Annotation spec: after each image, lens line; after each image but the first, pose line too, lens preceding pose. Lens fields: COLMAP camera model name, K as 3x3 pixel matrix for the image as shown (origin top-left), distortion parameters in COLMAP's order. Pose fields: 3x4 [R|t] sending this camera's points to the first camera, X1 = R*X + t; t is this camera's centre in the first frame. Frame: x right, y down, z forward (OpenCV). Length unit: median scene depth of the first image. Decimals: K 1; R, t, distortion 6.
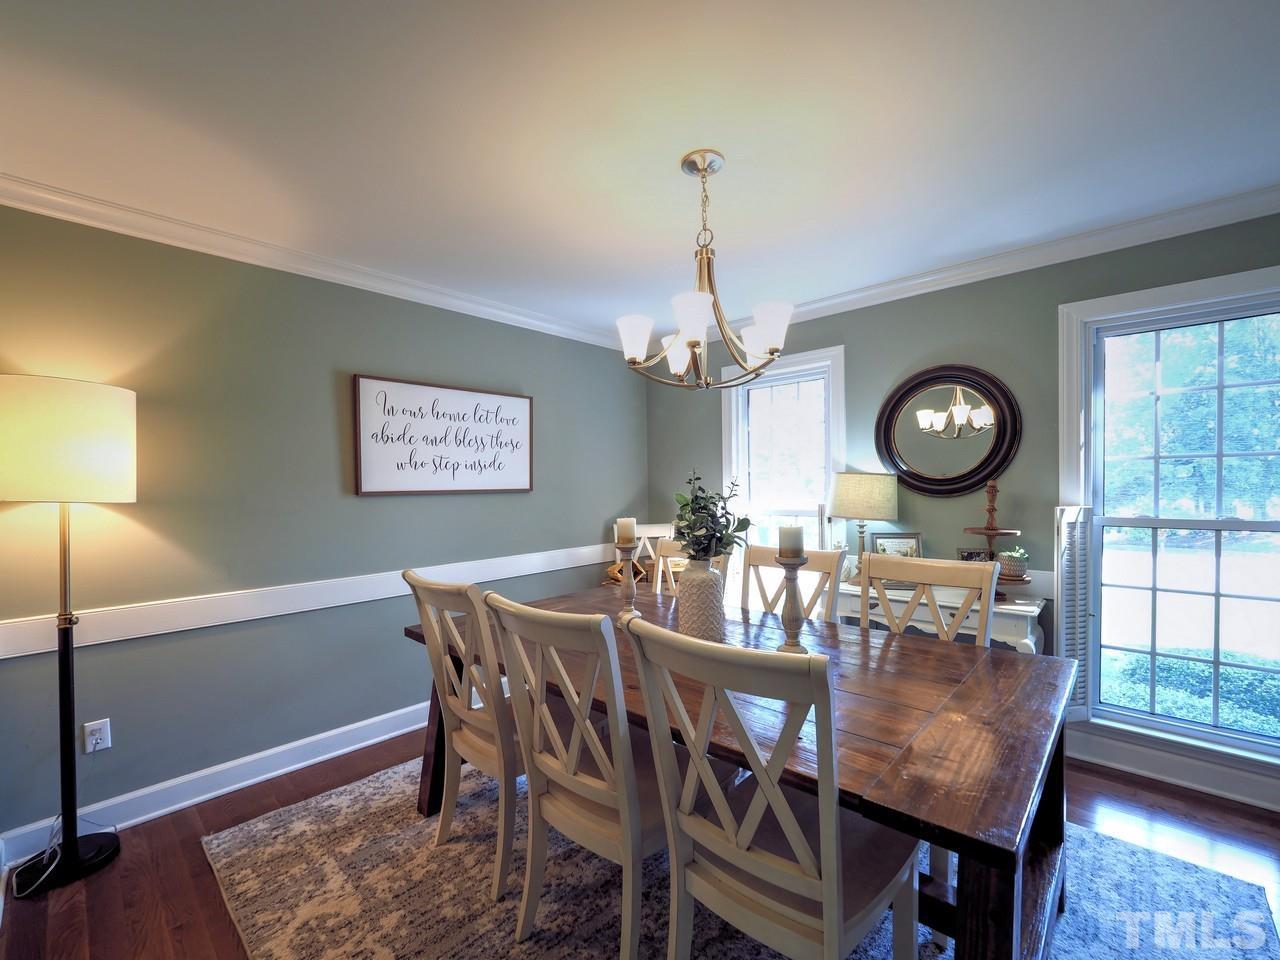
lens RADIAL K [[553.0, 0, 640.0], [0, 553.0, 480.0], [0, 0, 1]] dist [0.000883, -0.001261]
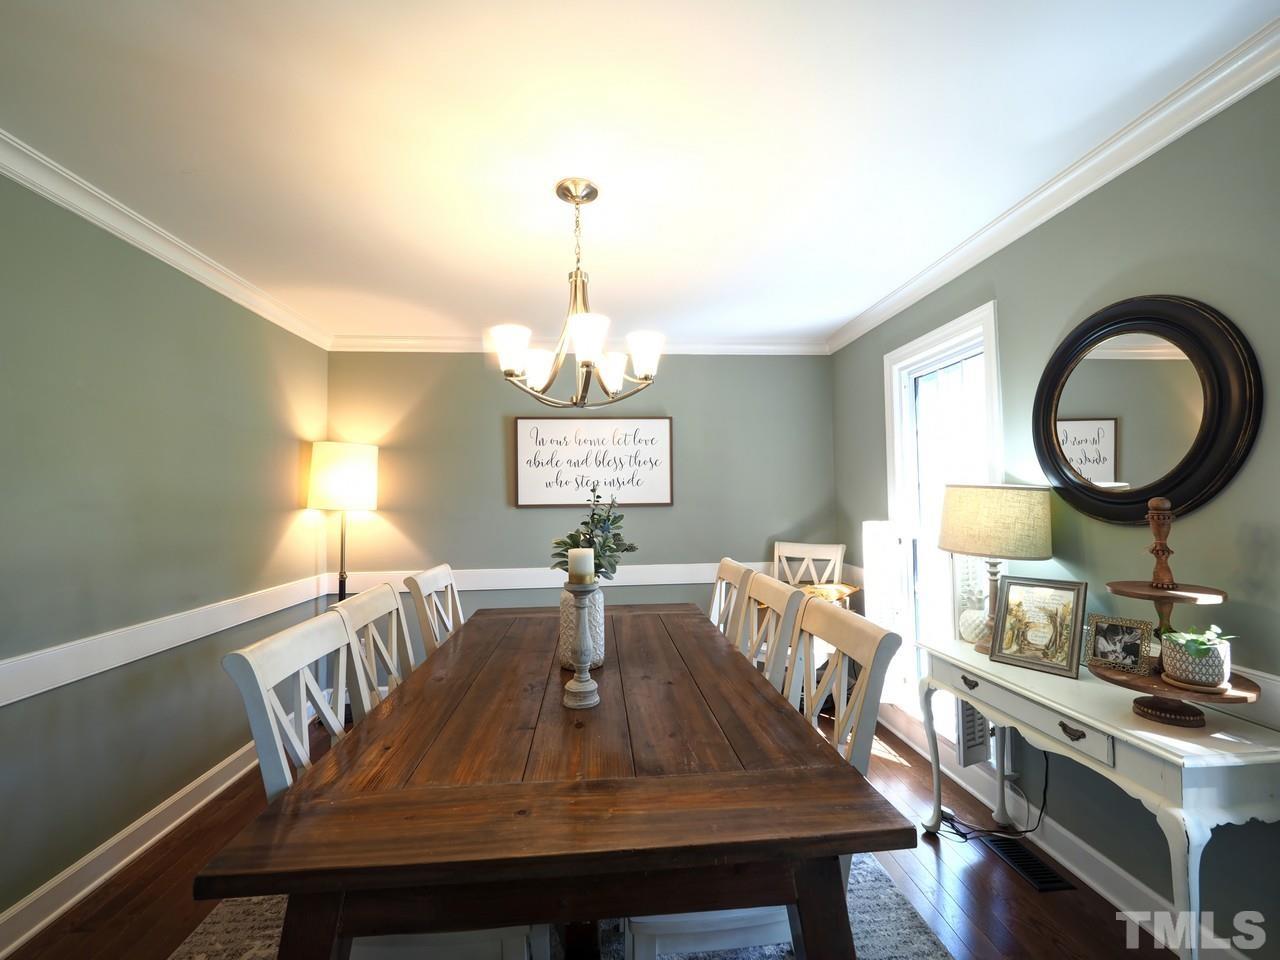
lens RADIAL K [[540.4, 0, 639.0], [0, 540.4, 468.8], [0, 0, 1]] dist [-0.000912, -0.000556]
pose [[0.736455, -0.033142, -0.675674, 0.529654], [0.005785, 0.999071, -0.042699, -0.006931], [0.676462, 0.027537, 0.735963, 0.219660]]
